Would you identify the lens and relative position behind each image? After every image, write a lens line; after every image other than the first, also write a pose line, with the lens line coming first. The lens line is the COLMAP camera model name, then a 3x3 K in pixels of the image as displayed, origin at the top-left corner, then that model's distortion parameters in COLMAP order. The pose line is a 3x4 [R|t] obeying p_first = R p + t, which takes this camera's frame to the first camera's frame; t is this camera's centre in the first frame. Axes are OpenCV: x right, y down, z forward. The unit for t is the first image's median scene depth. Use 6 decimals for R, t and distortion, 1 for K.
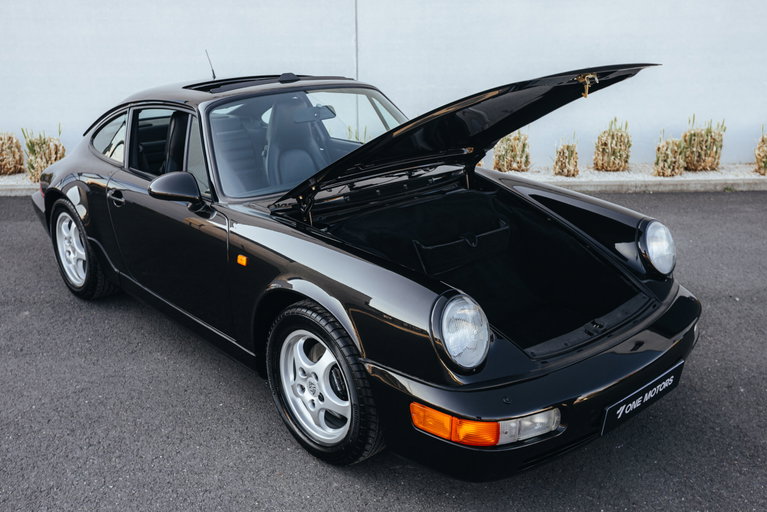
lens RADIAL K [[718.8, 0, 391.9], [0, 718.8, 254.8], [0, 0, 1]] dist [0.000616, 0.115053]
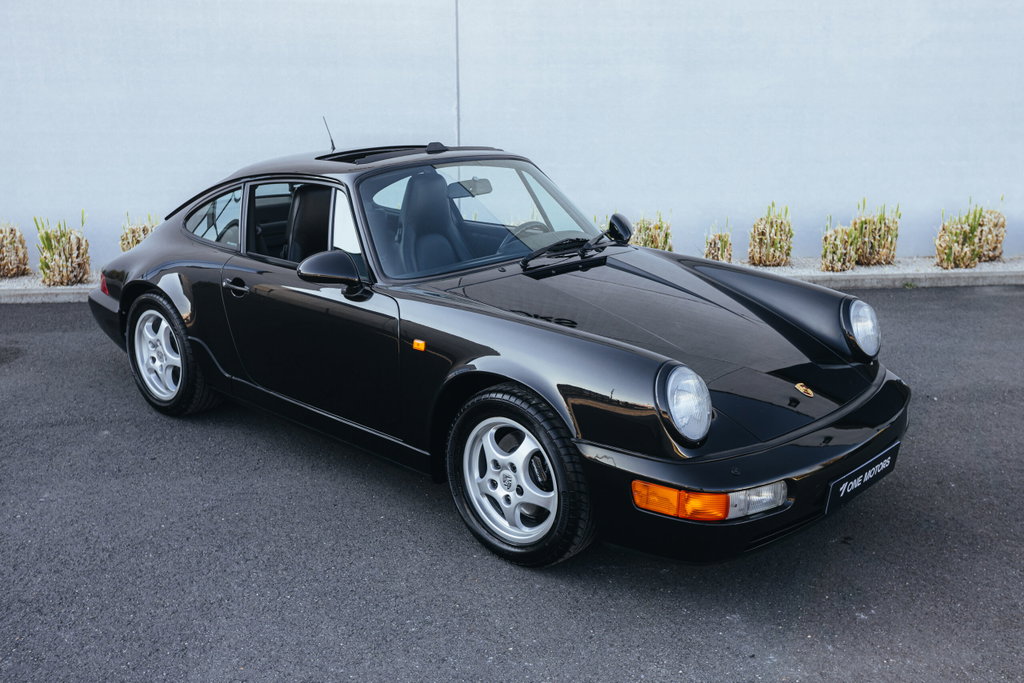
lens RADIAL K [[976.9, 0, 538.2], [0, 976.9, 342.8], [0, 0, 1]] dist [0.000437, 0.123697]
pose [[0.995669, -0.016501, 0.091488, -0.121819], [0.021685, 0.998197, -0.055968, 0.053839], [-0.090399, 0.057710, 0.994232, -0.159824]]
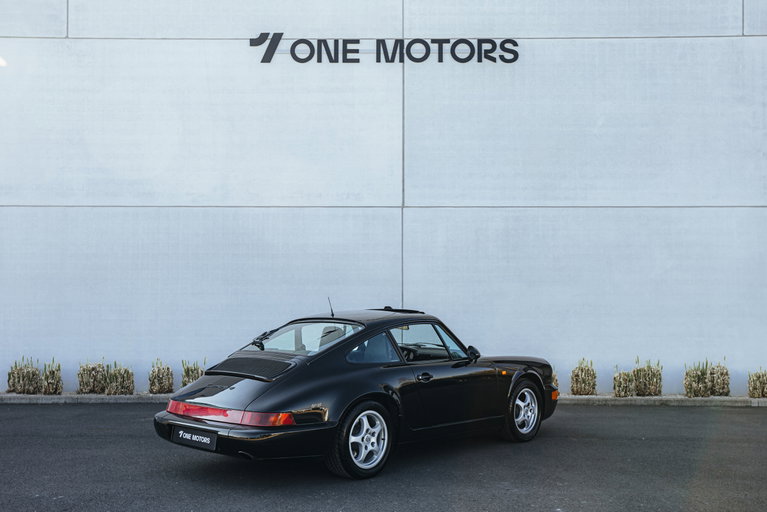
lens RADIAL K [[757.7, 0, 383.5], [0, 757.7, 256.0], [0, 0, 1]] dist [-0.000286, 0.150363]
pose [[0.999713, 0.002058, -0.023879, -0.096800], [-0.011135, 0.922139, -0.386698, 0.399002], [0.021224, 0.386853, 0.921897, -0.904982]]
